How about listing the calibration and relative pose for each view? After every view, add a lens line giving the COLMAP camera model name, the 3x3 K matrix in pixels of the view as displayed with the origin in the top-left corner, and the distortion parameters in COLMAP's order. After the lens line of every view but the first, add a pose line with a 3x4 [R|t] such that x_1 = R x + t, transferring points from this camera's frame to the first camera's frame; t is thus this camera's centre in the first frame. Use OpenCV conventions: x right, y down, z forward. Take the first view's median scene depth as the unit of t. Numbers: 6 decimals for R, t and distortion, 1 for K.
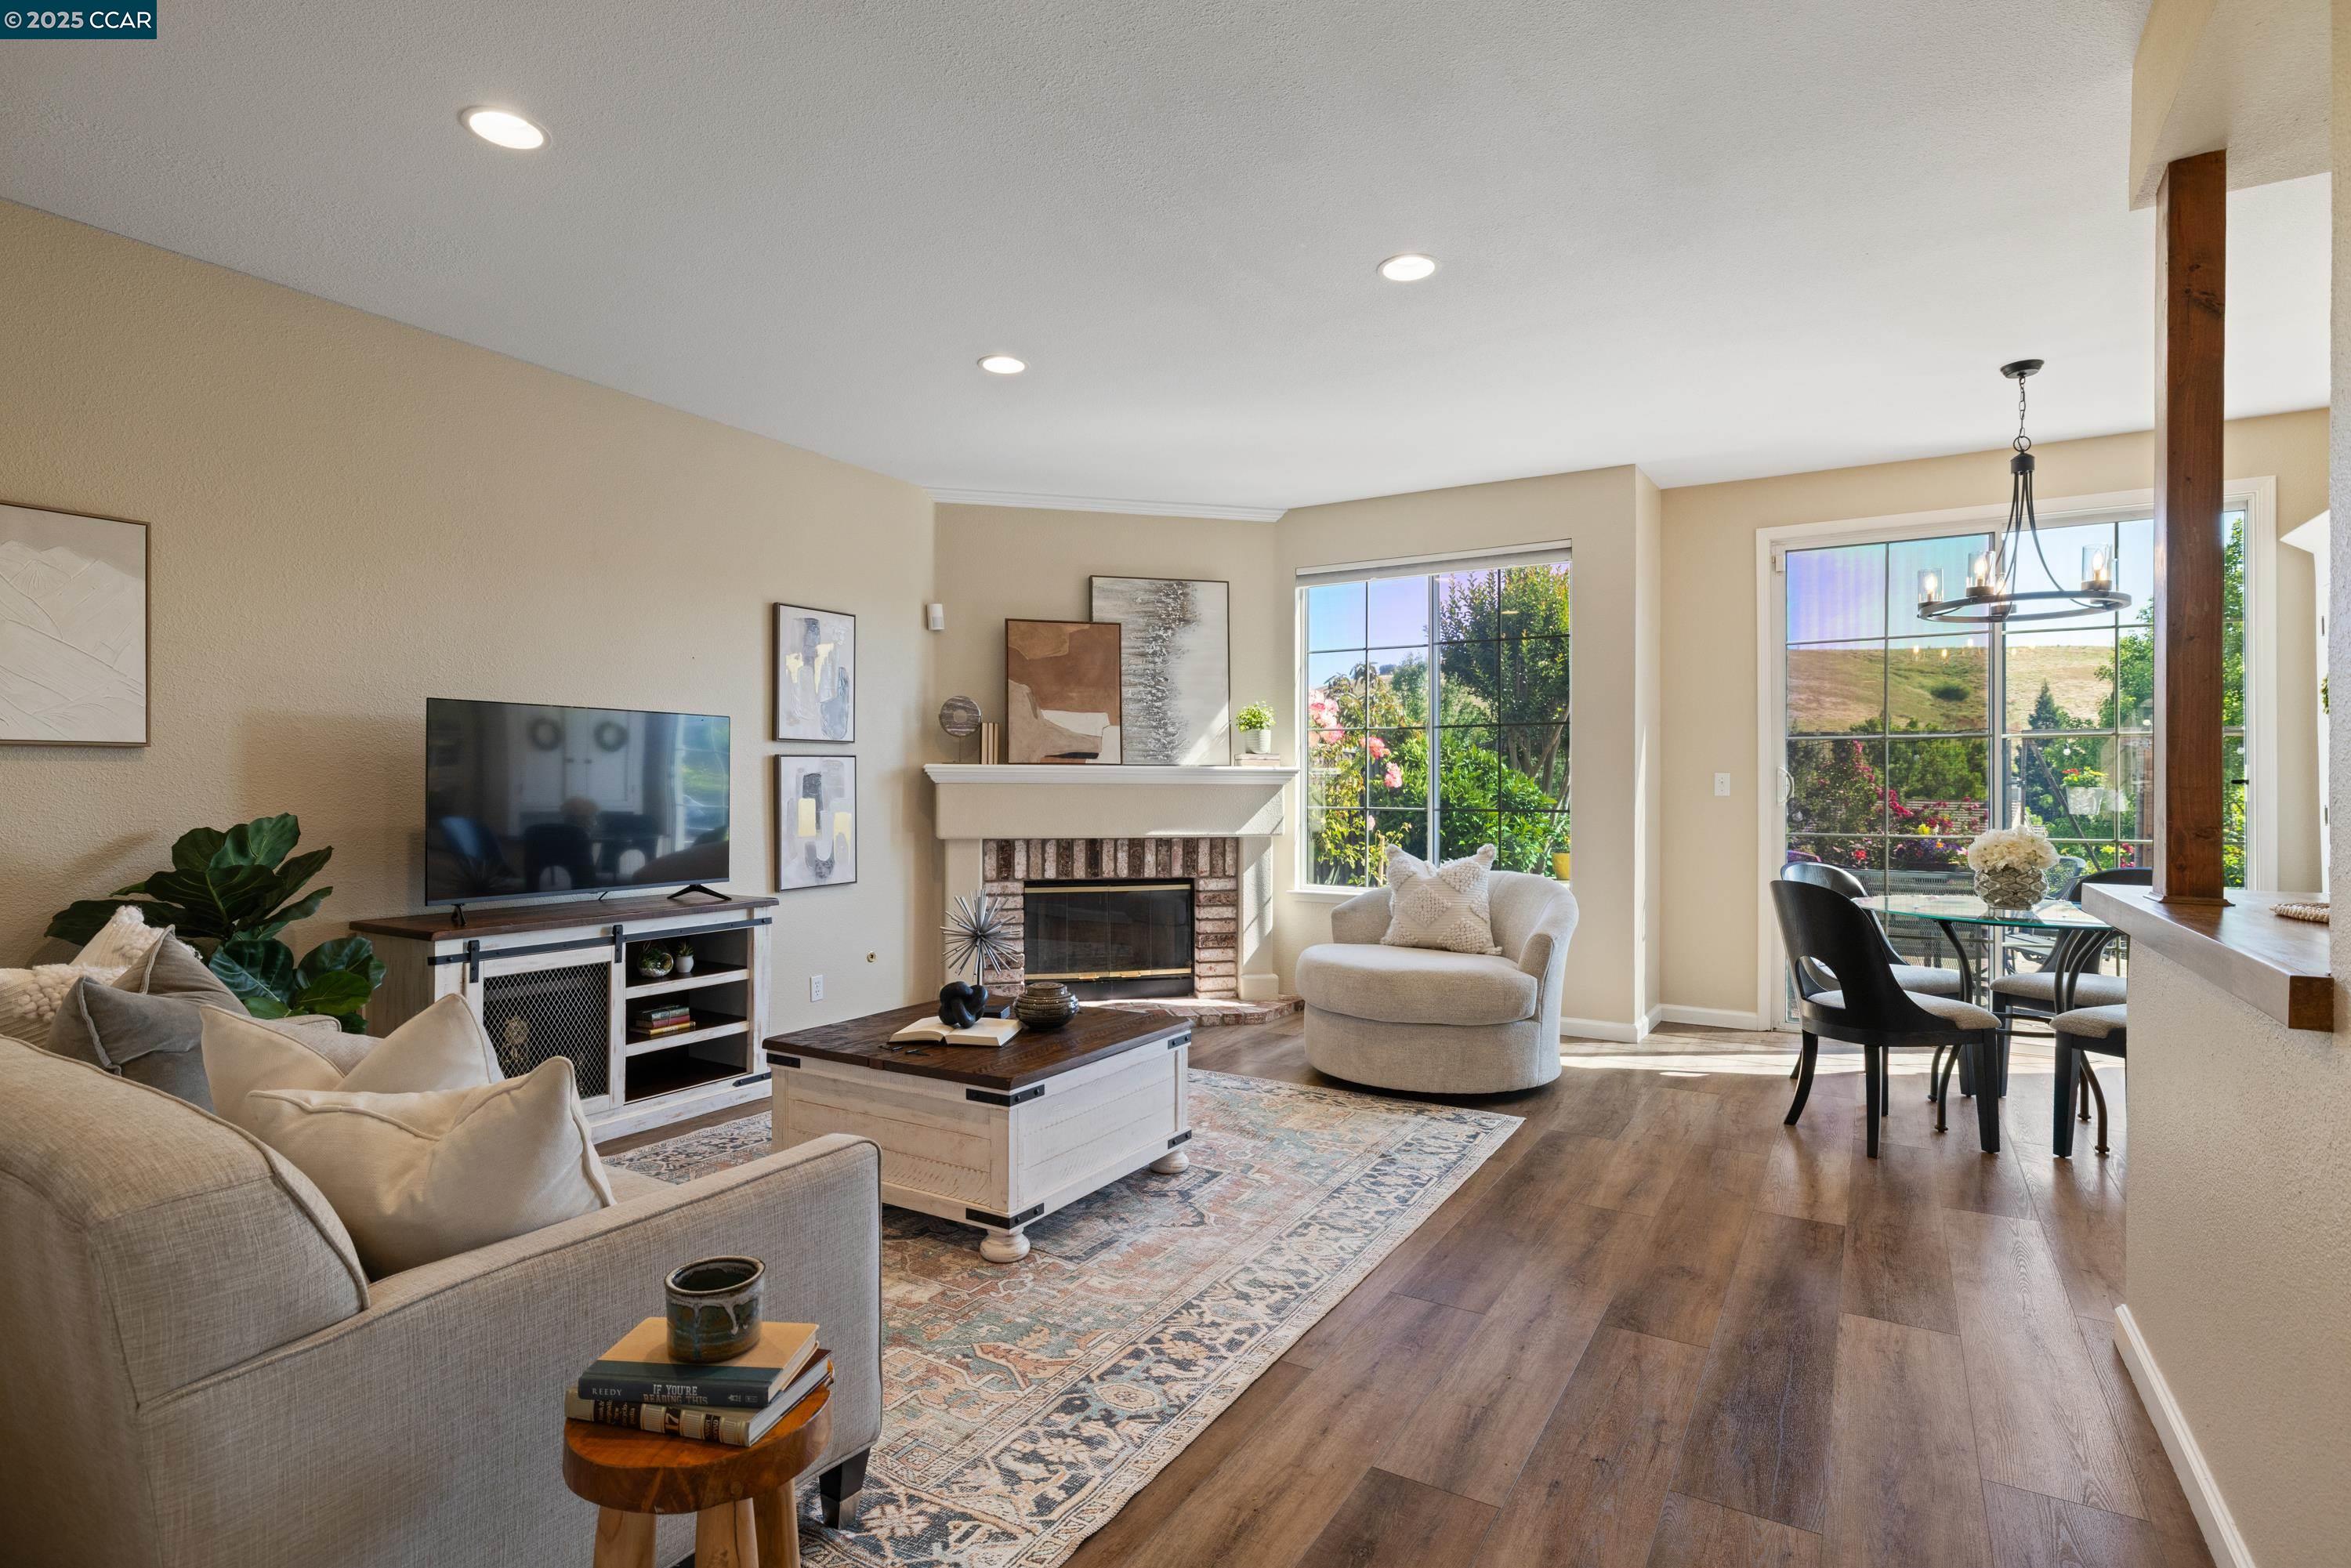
lens RADIAL K [[1168.0, 0, 1165.0], [0, 1168.0, 786.4], [0, 0, 1]] dist [-0.004129, -0.000029]
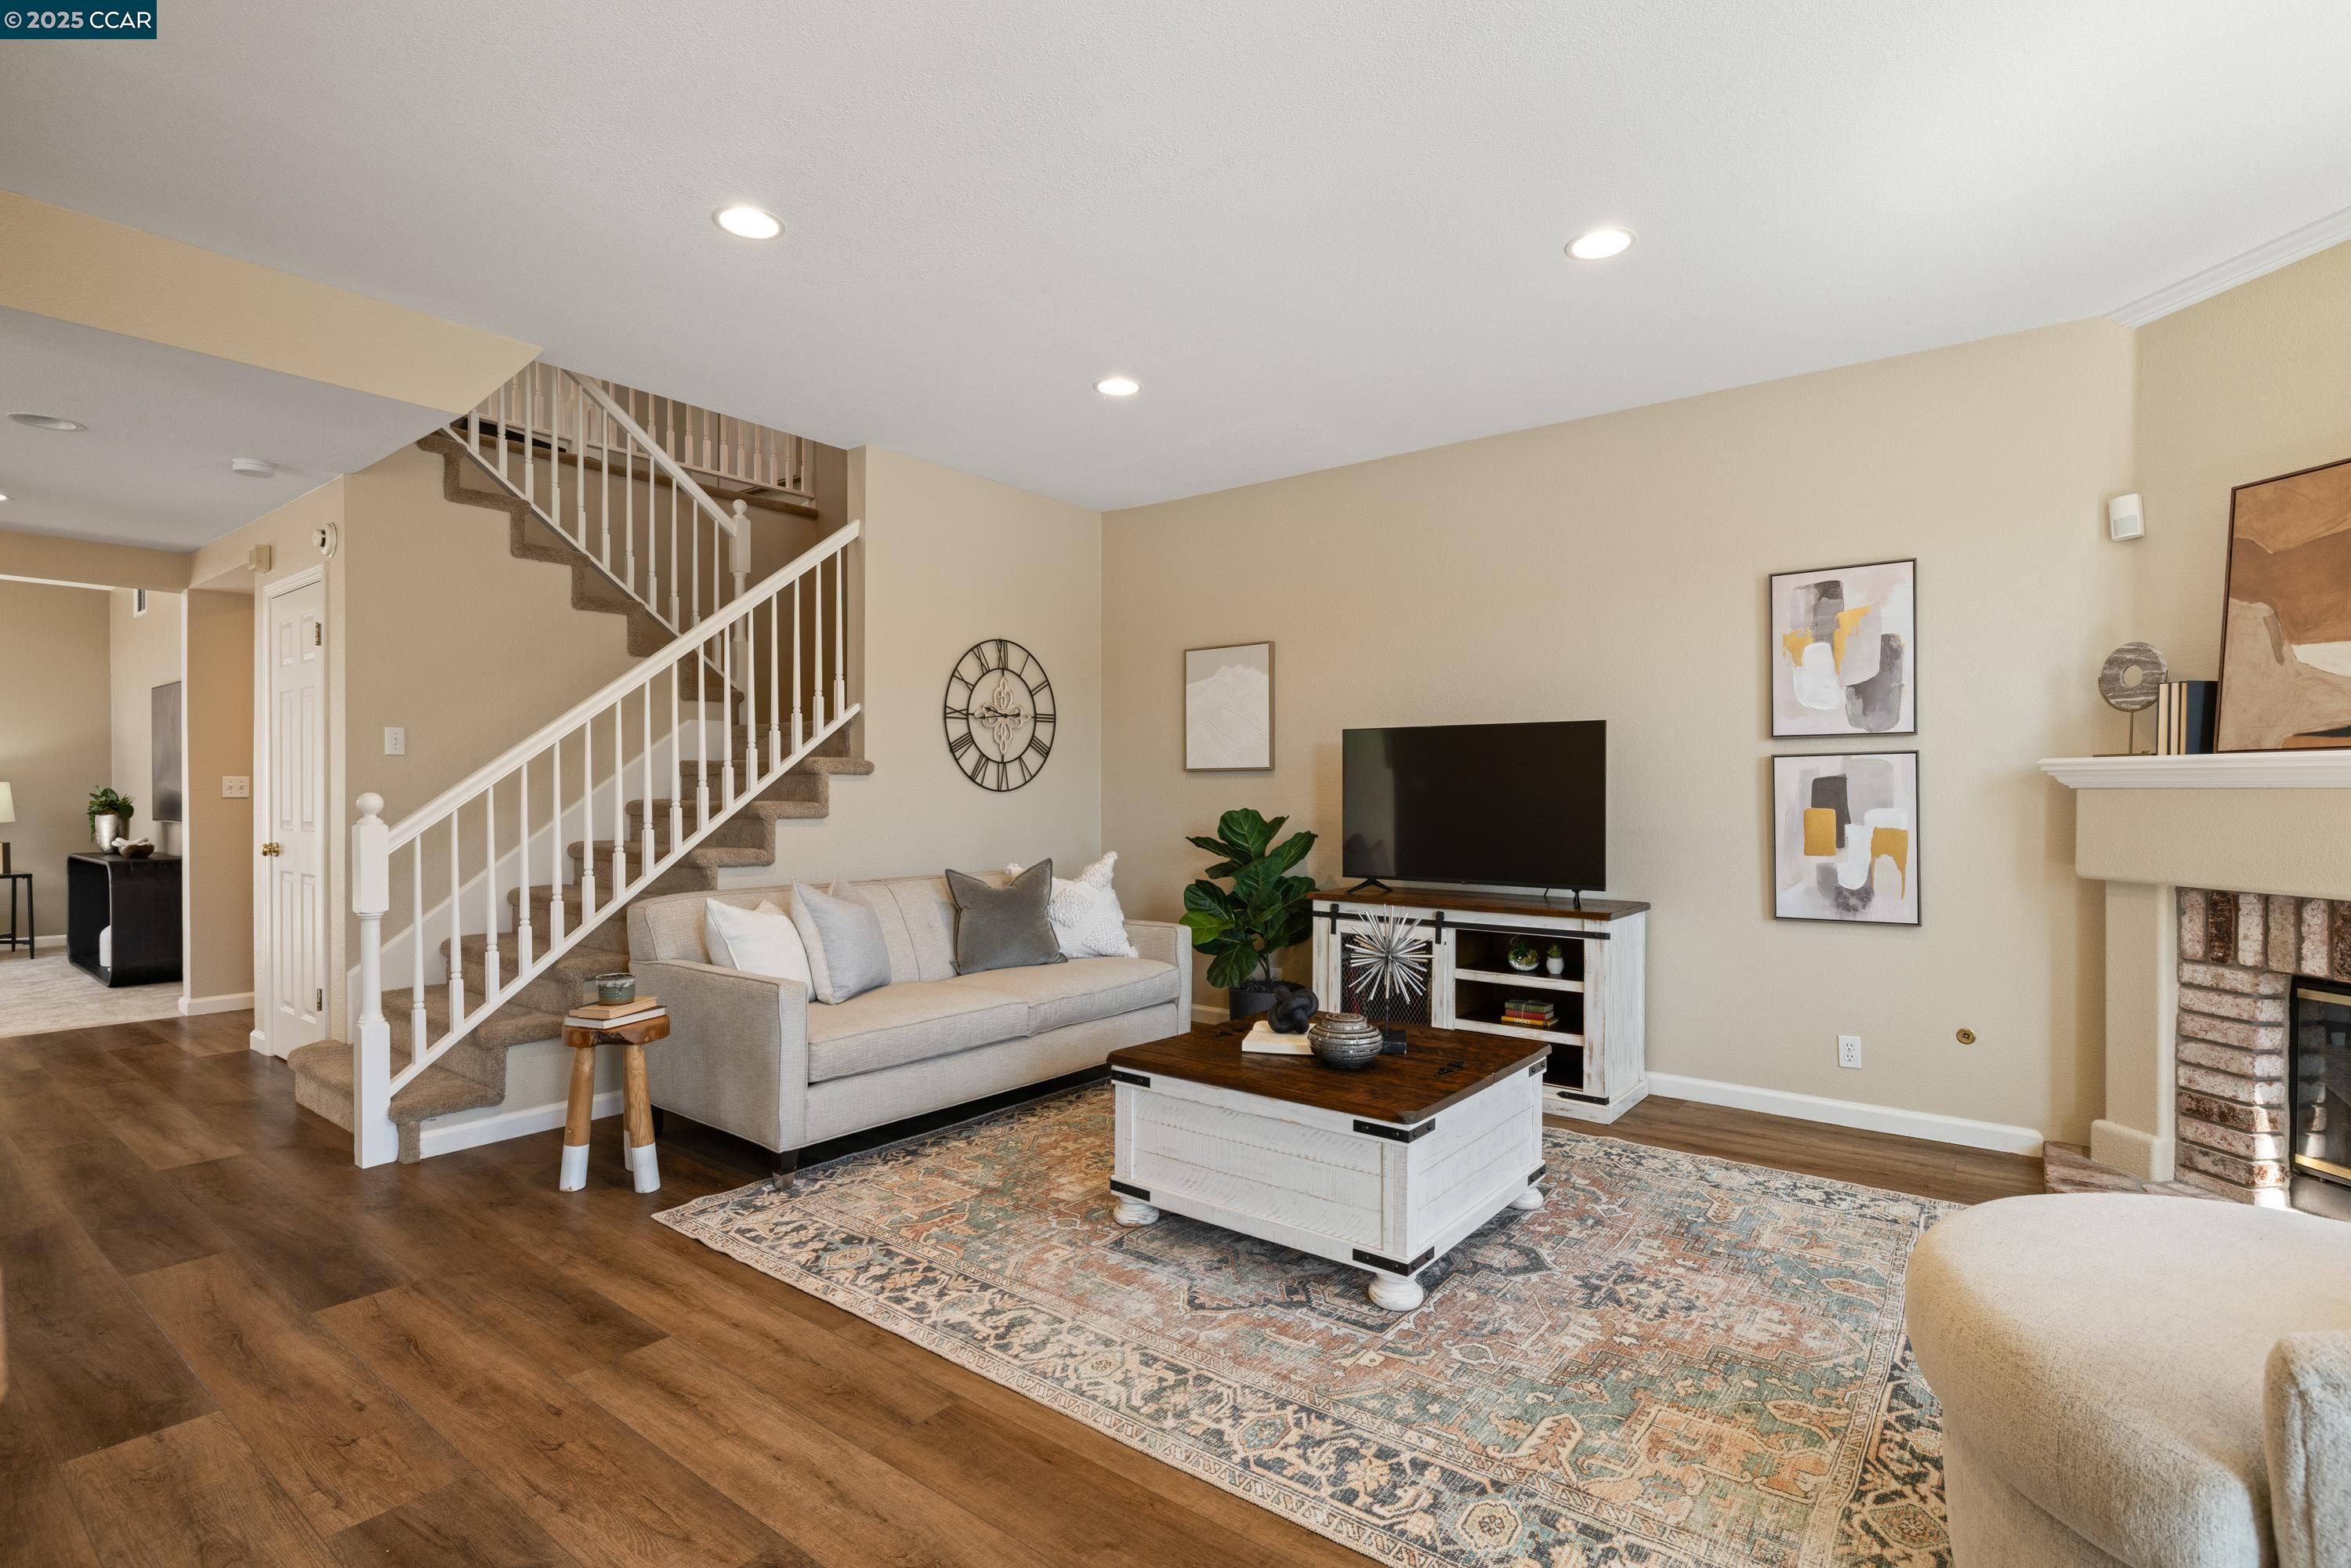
lens RADIAL K [[1118.2, 0, 1166.6], [0, 1118.2, 794.1], [0, 0, 1]] dist [-0.004353, 0.000844]
pose [[-0.112929, 0.000514, -0.993603, 0.673744], [-0.002737, 0.999996, 0.000829, 0.001488], [0.993599, 0.002813, -0.112927, 0.859525]]
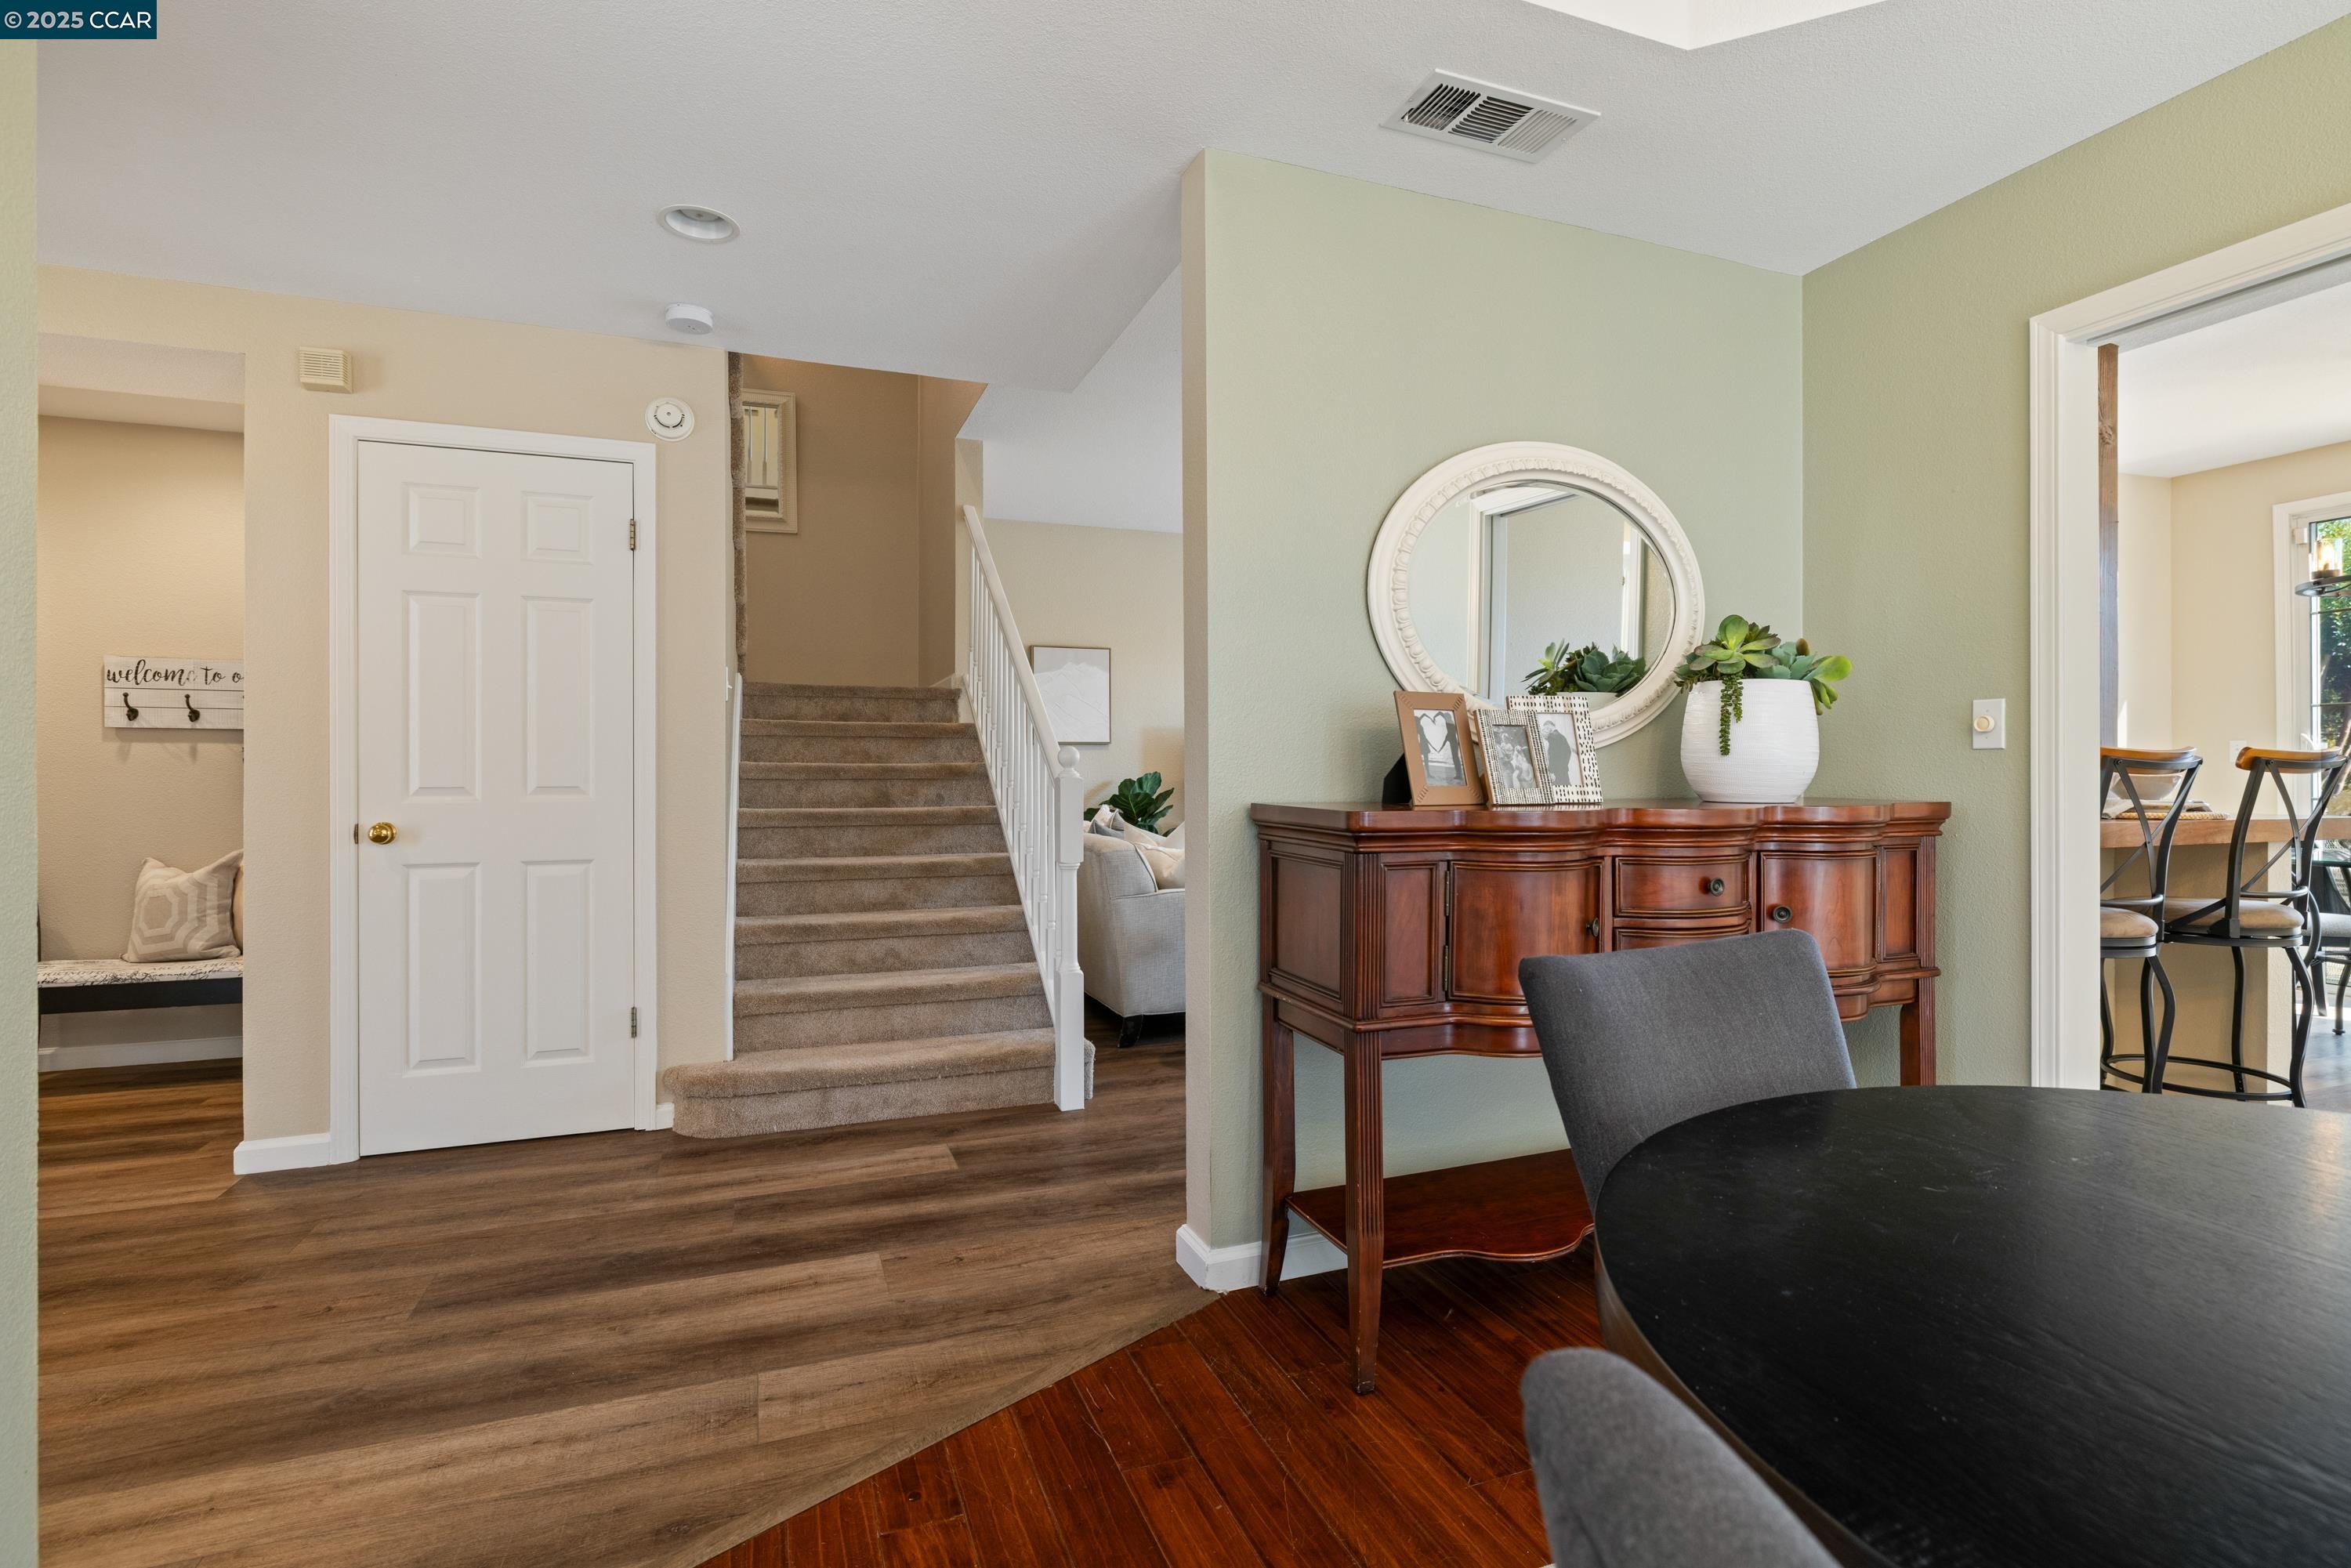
lens RADIAL K [[1118.2, 0, 1170.7], [0, 1118.2, 775.8], [0, 0, 1]] dist [-0.004353, 0.000844]
pose [[0.788322, -0.002730, -0.615257, 0.502747], [0.004036, 0.999992, 0.000734, 0.024167], [0.615250, -0.003061, 0.788326, -0.579680]]
